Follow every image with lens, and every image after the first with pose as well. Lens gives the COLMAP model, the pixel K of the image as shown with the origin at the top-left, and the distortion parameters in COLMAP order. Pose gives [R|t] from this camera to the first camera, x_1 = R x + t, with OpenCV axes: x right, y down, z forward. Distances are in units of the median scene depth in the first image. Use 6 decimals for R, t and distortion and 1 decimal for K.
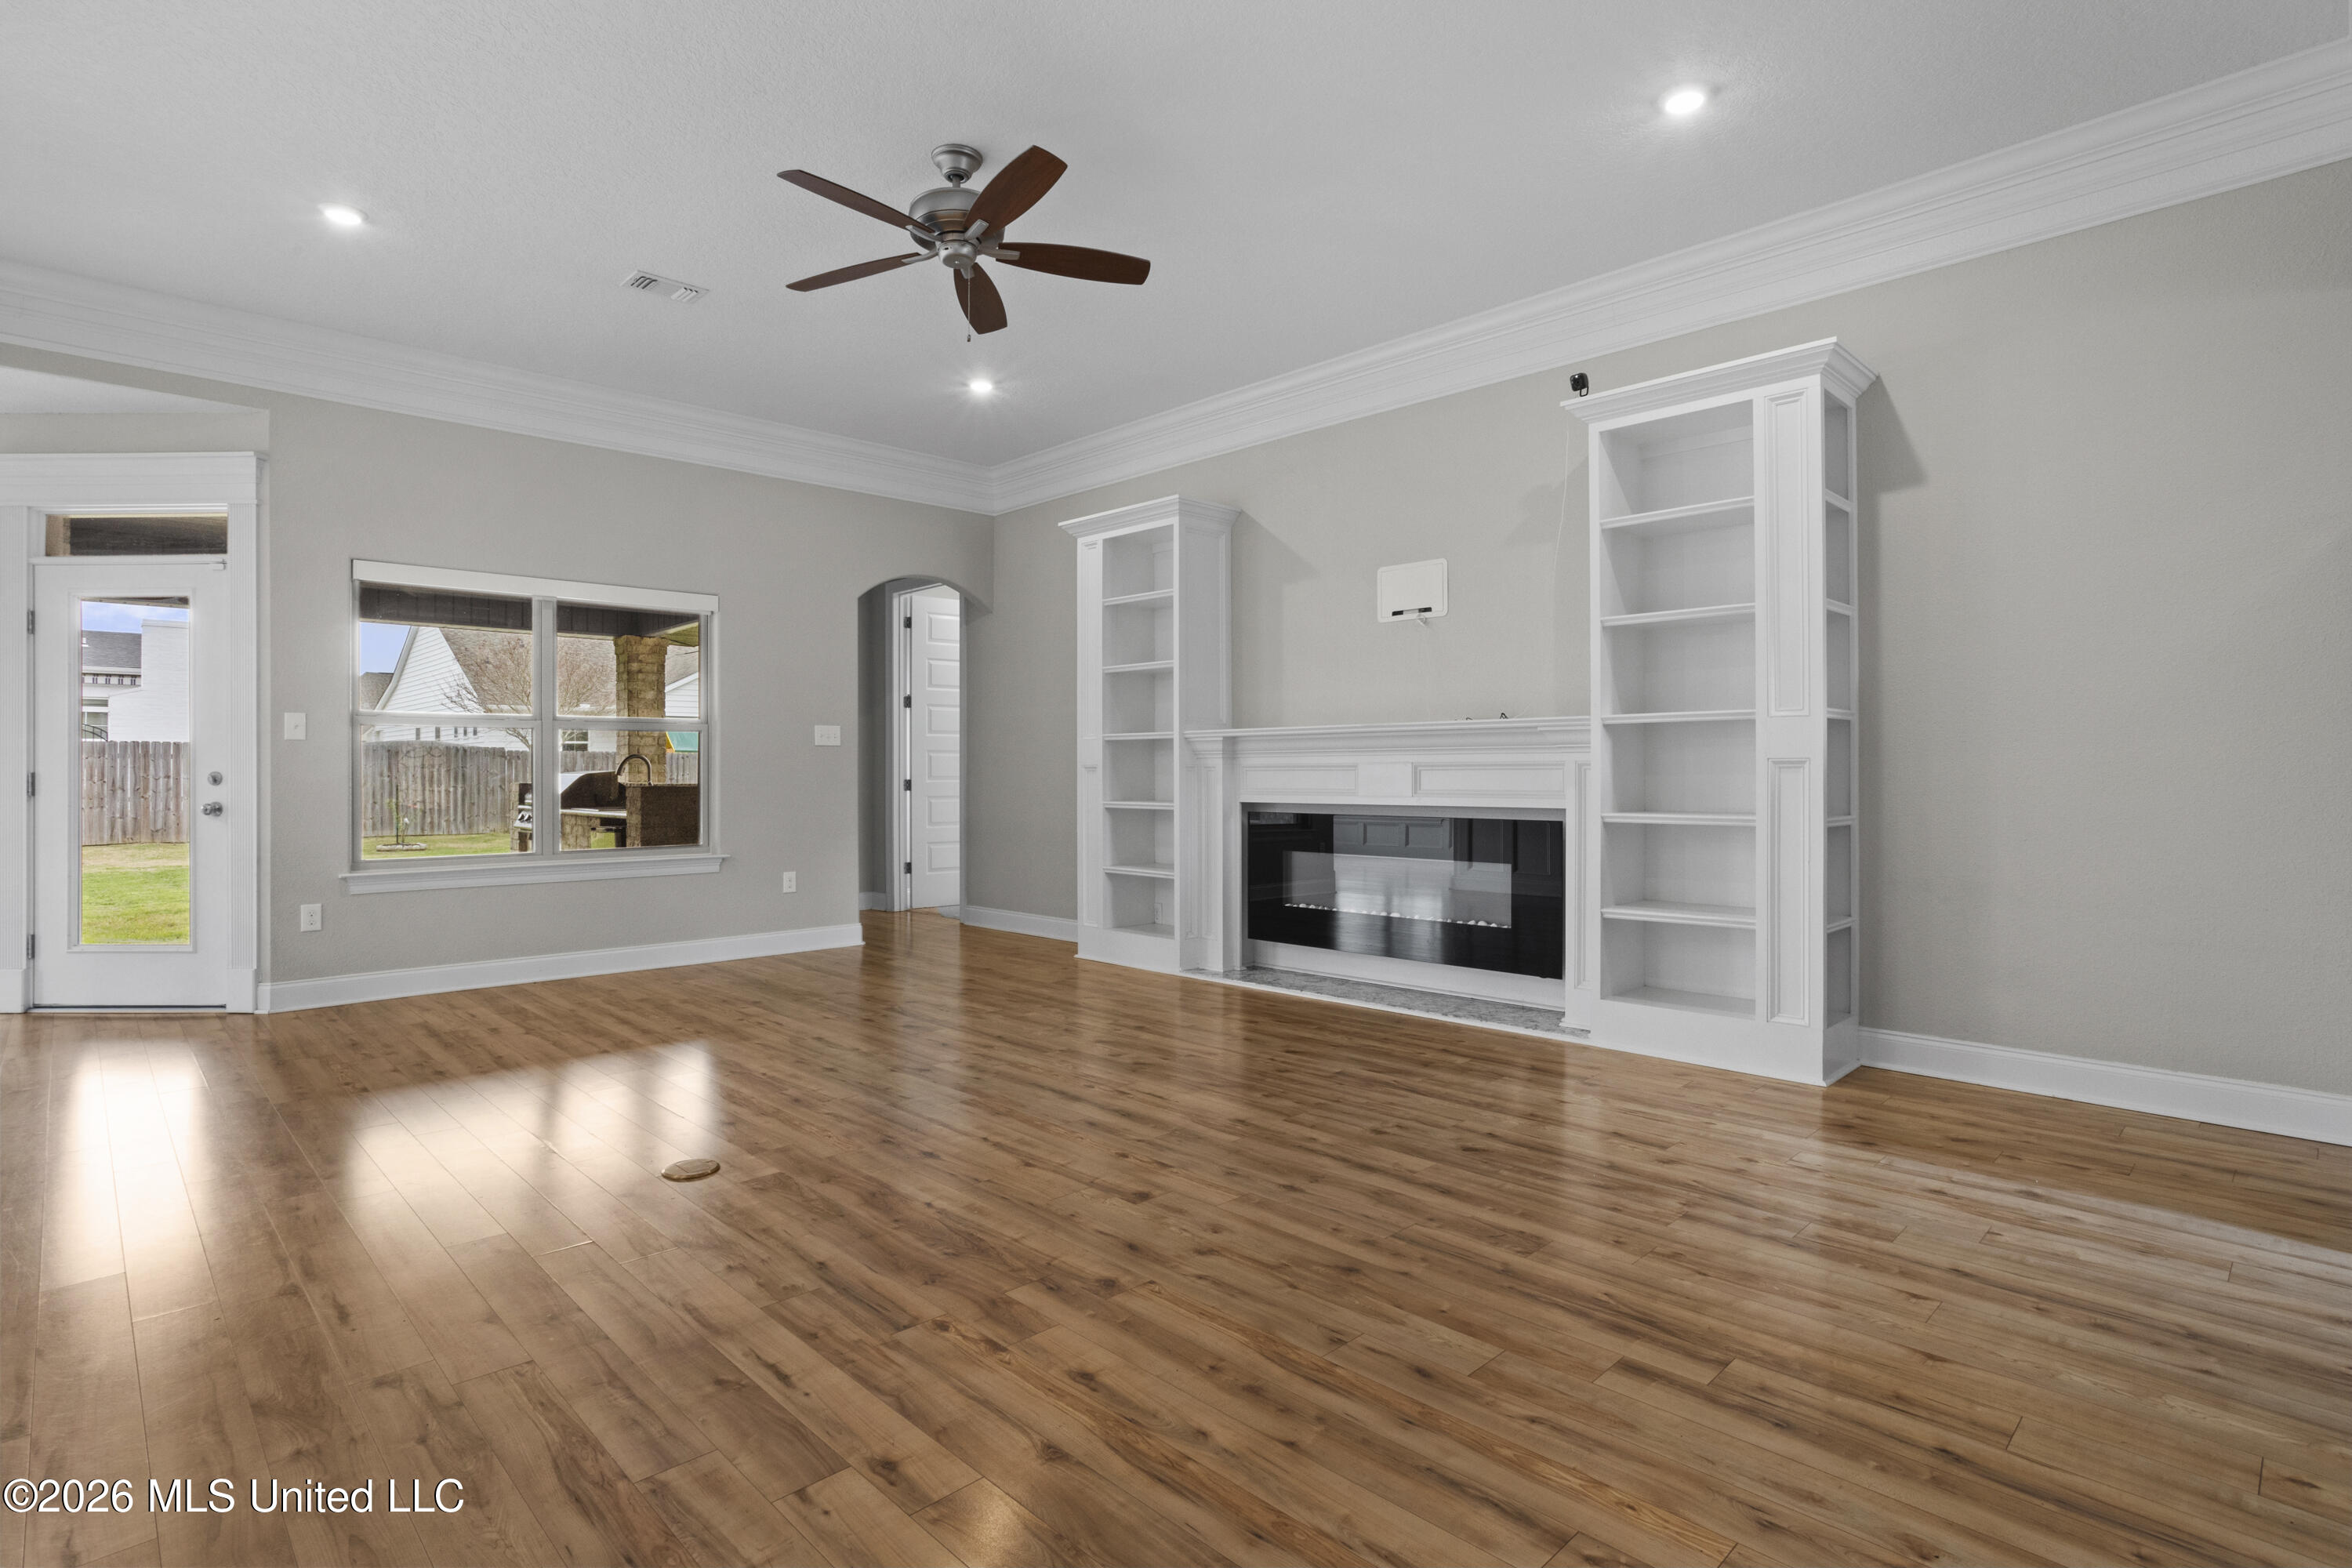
lens RADIAL K [[1147.2, 0, 1184.1], [0, 1147.2, 779.7], [0, 0, 1]] dist [-0.026631, 0.001295]
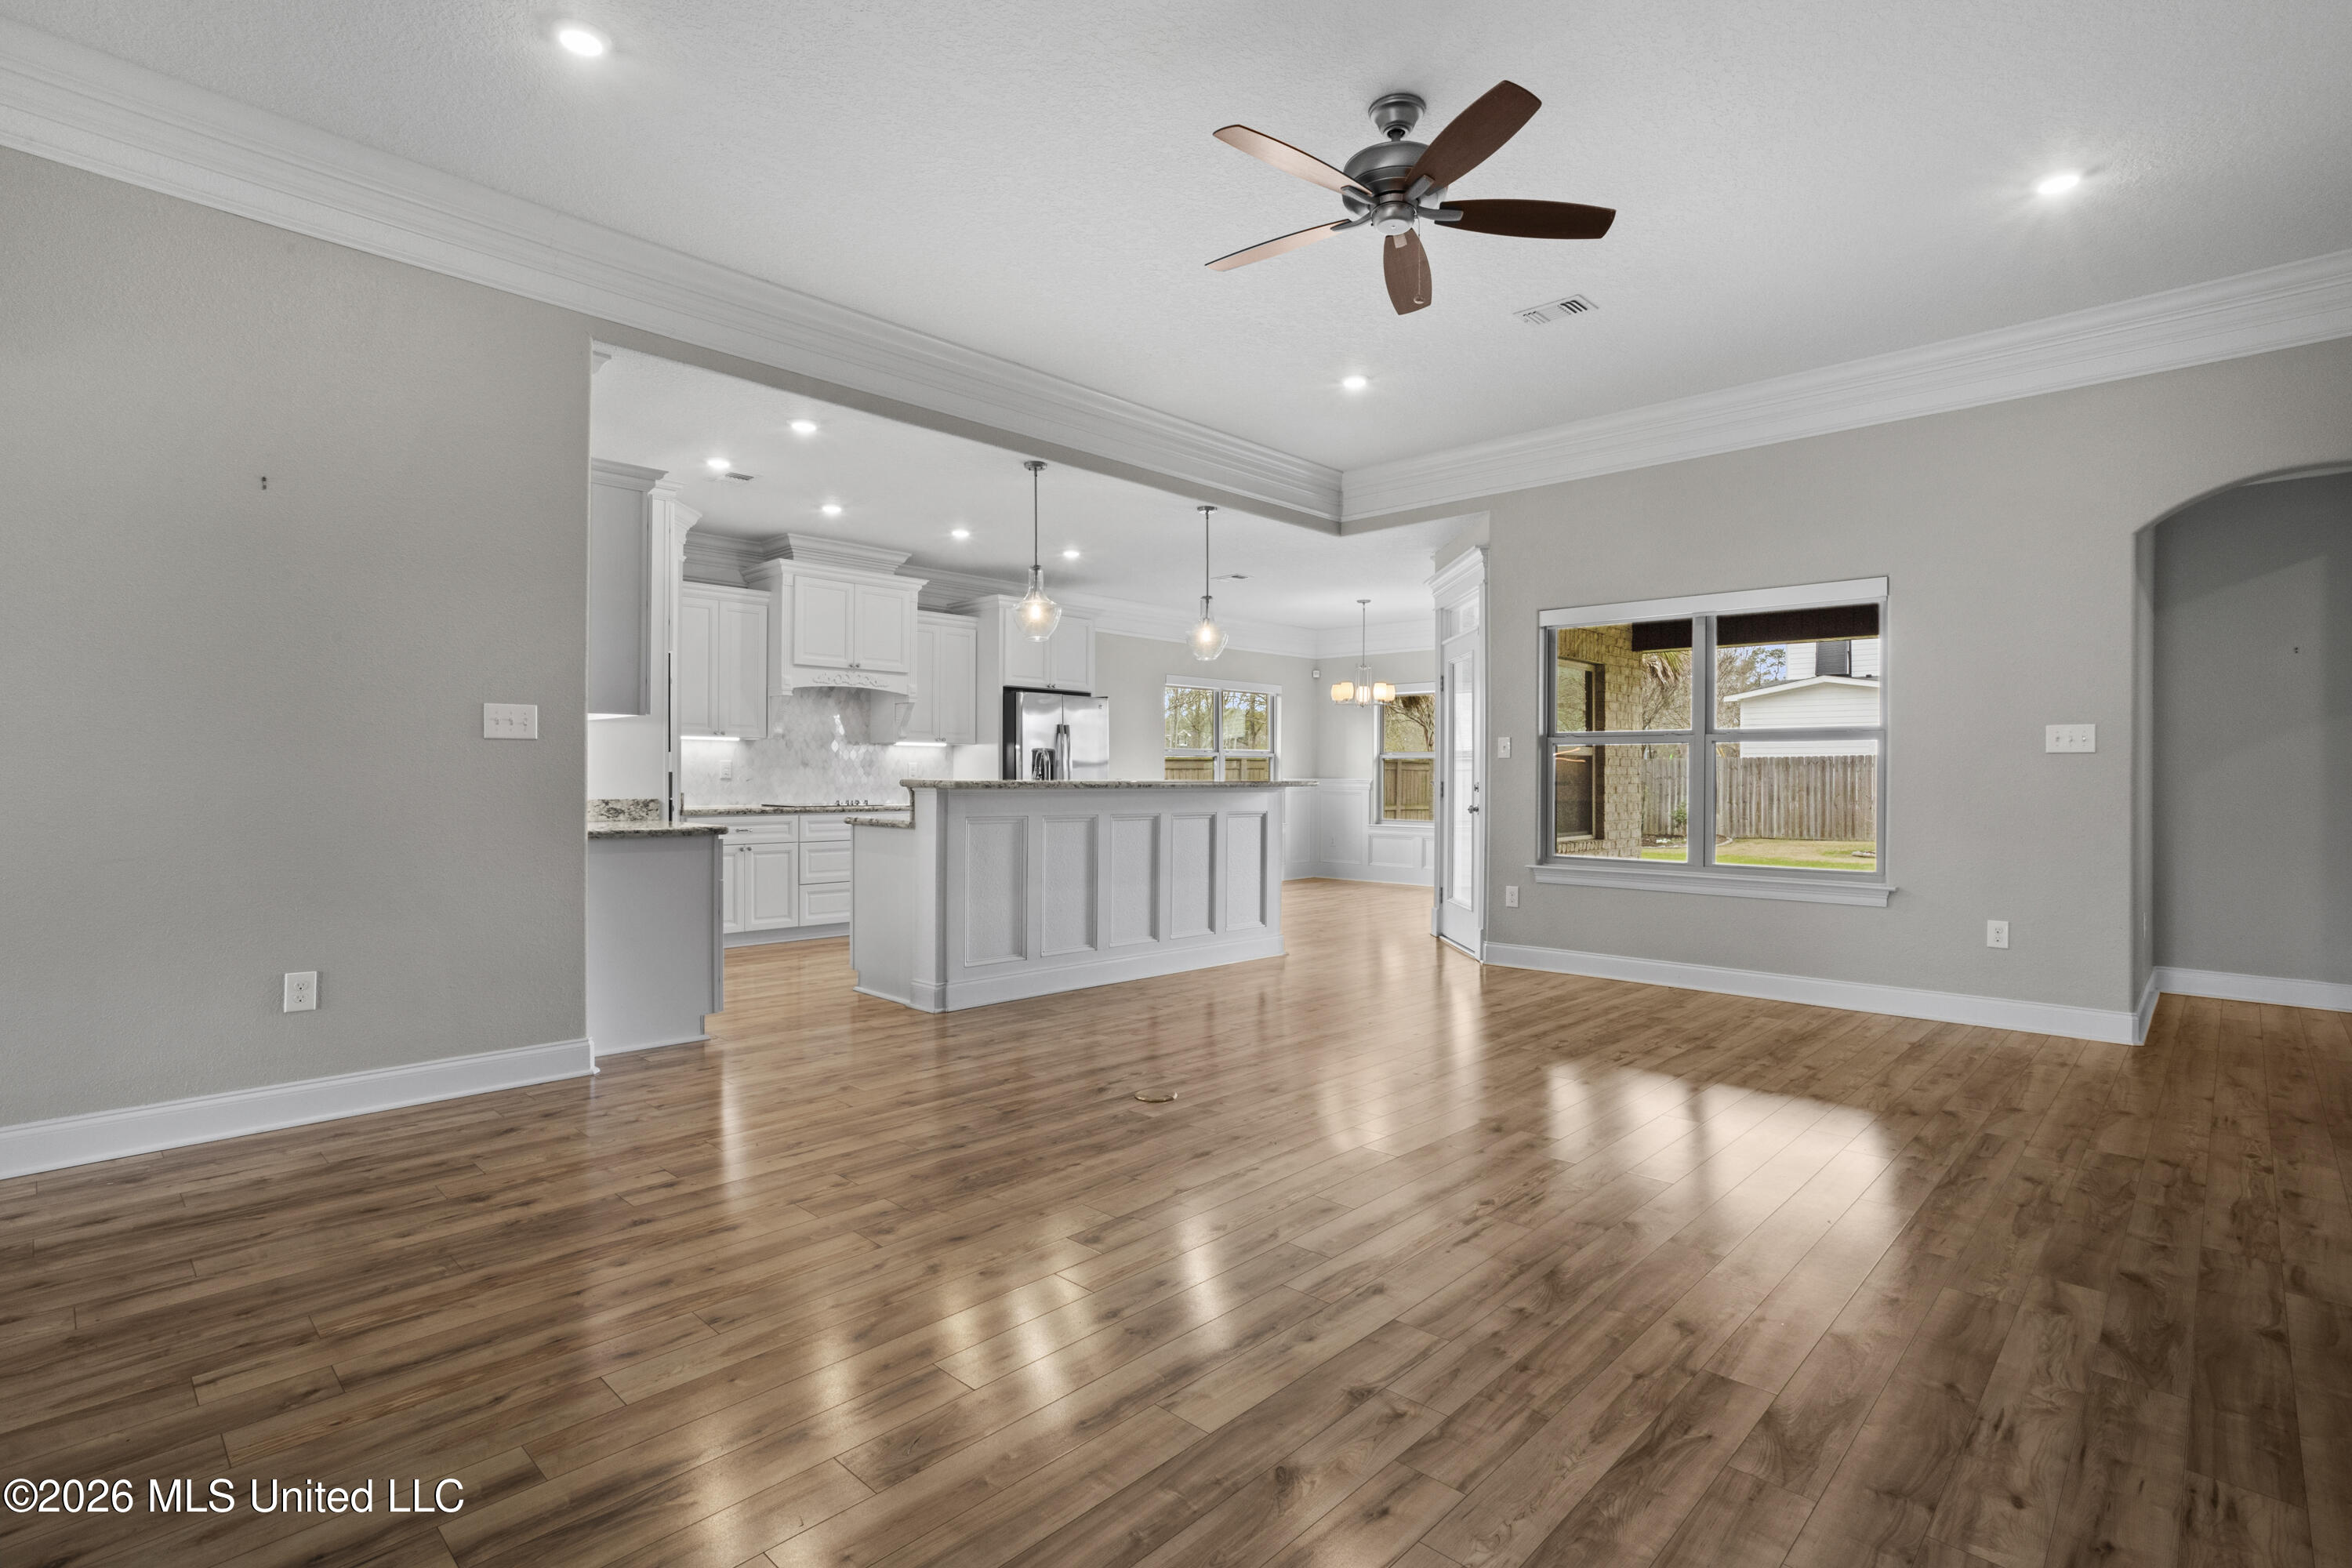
lens RADIAL K [[1137.5, 0, 1179.8], [0, 1137.5, 767.5], [0, 0, 1]] dist [-0.020848, 0.001061]
pose [[0.030055, -0.005540, -0.999533, 0.649779], [-0.014443, 0.999878, -0.005976, -0.014804], [0.999444, 0.014616, 0.029971, 0.751255]]
